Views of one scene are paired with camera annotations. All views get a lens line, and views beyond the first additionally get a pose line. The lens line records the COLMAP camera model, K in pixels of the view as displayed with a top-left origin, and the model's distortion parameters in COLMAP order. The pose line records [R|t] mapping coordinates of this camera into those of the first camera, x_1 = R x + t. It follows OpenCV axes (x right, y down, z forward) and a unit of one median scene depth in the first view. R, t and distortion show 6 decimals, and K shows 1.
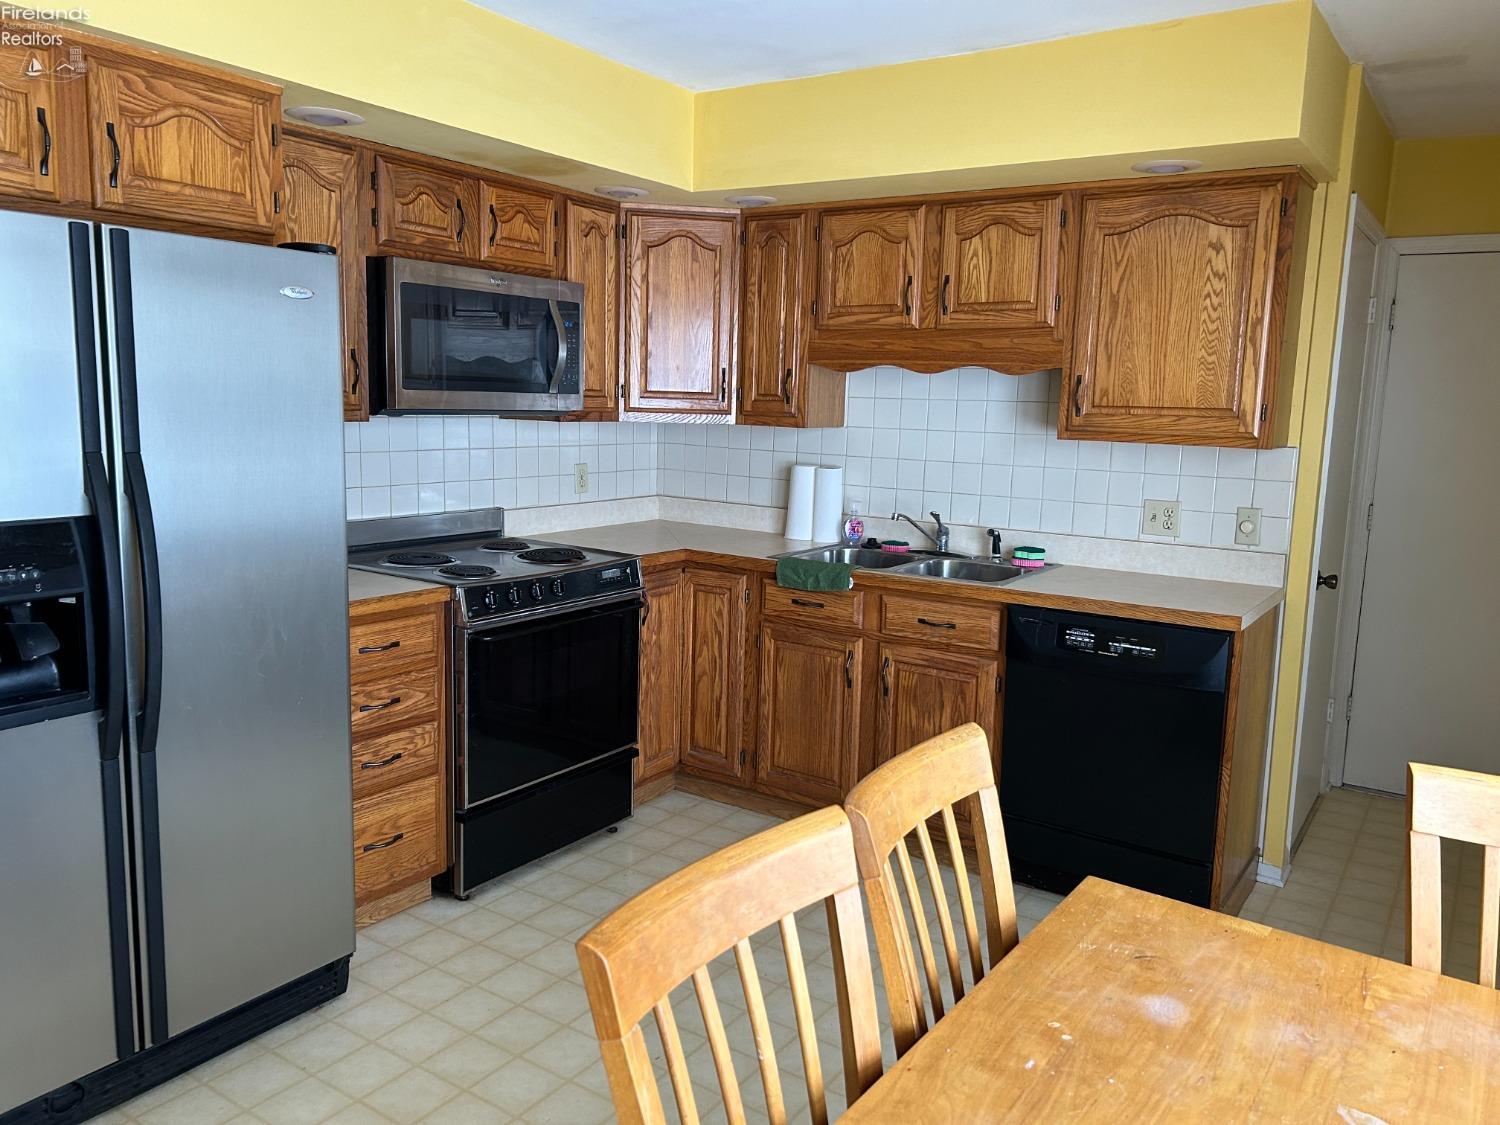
lens RADIAL K [[1136.8, 0, 738.7], [0, 1136.8, 567.6], [0, 0, 1]] dist [0.058819, -0.057306]
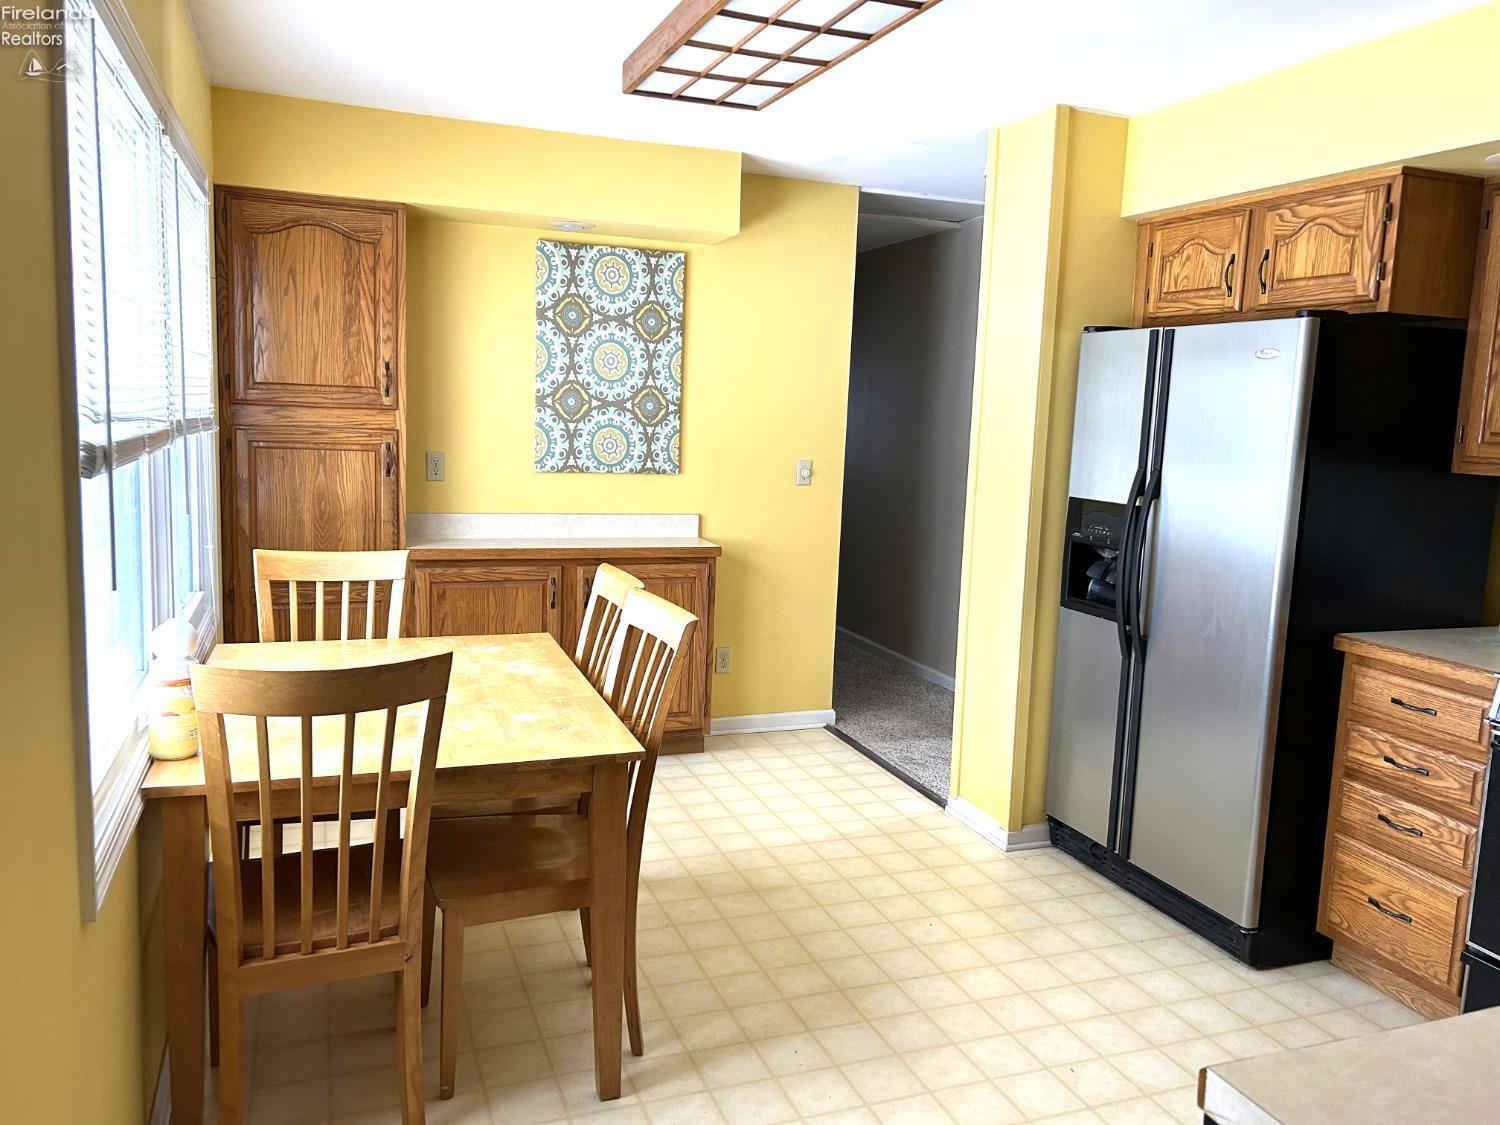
lens RADIAL K [[1136.8, 0, 750.6], [0, 1136.8, 557.6], [0, 0, 1]] dist [0.058819, -0.057306]
pose [[-0.573793, 0.057186, -0.817002, 0.657035], [-0.180743, 0.964123, 0.194422, -0.114940], [0.798808, 0.259225, -0.542871, 0.881102]]
